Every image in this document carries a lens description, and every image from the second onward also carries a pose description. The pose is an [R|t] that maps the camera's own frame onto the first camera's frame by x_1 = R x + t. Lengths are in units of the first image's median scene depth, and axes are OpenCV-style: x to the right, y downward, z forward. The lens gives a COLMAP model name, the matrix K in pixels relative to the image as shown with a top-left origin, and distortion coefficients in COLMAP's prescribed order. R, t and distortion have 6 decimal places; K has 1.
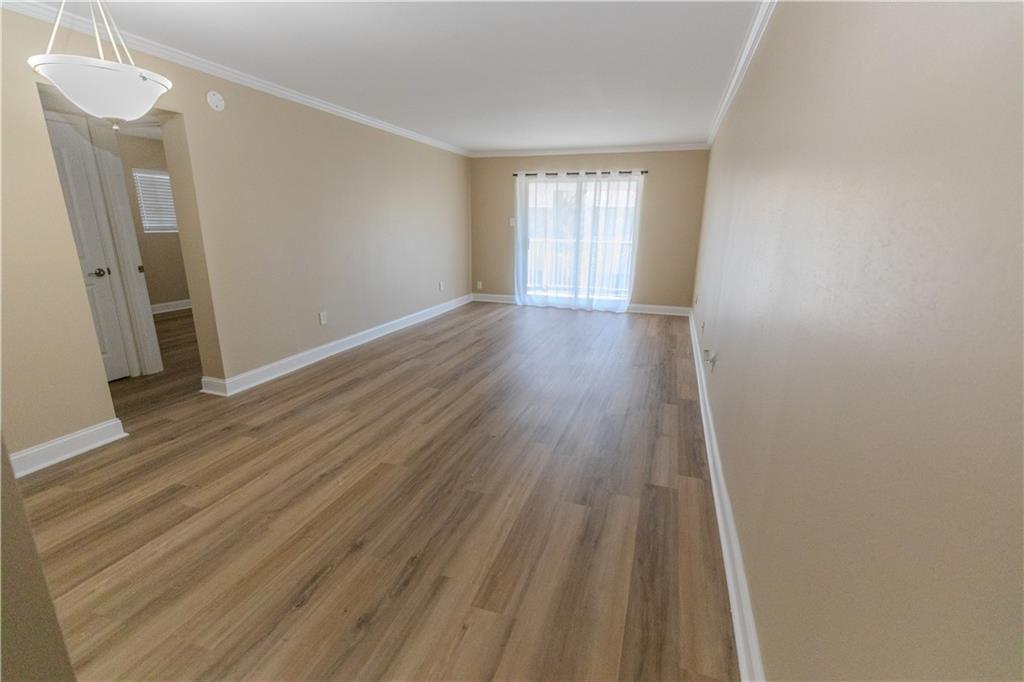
lens RADIAL K [[451.3, 0, 512.0], [0, 451.3, 341.0], [0, 0, 1]] dist [0.019354, 0.000016]
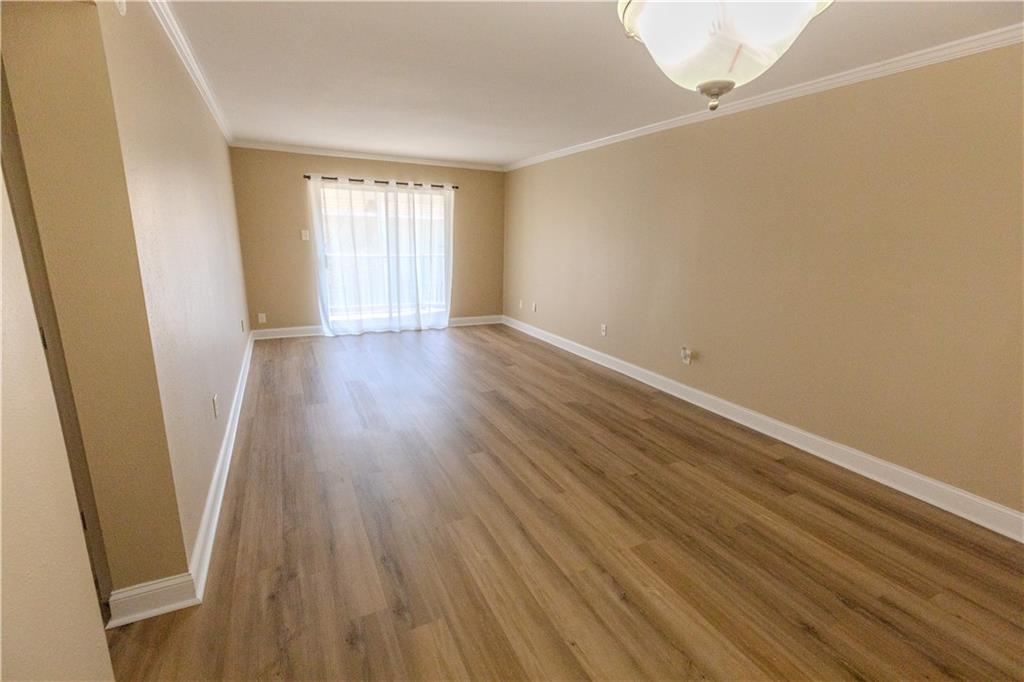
lens RADIAL K [[455.0, 0, 512.0], [0, 455.0, 341.0], [0, 0, 1]] dist [0.007520, -0.000059]
pose [[0.707447, -0.157705, 0.688947, -0.367357], [0.167389, 0.984440, 0.053463, -0.068988], [-0.686659, 0.077500, 0.722837, 0.206335]]
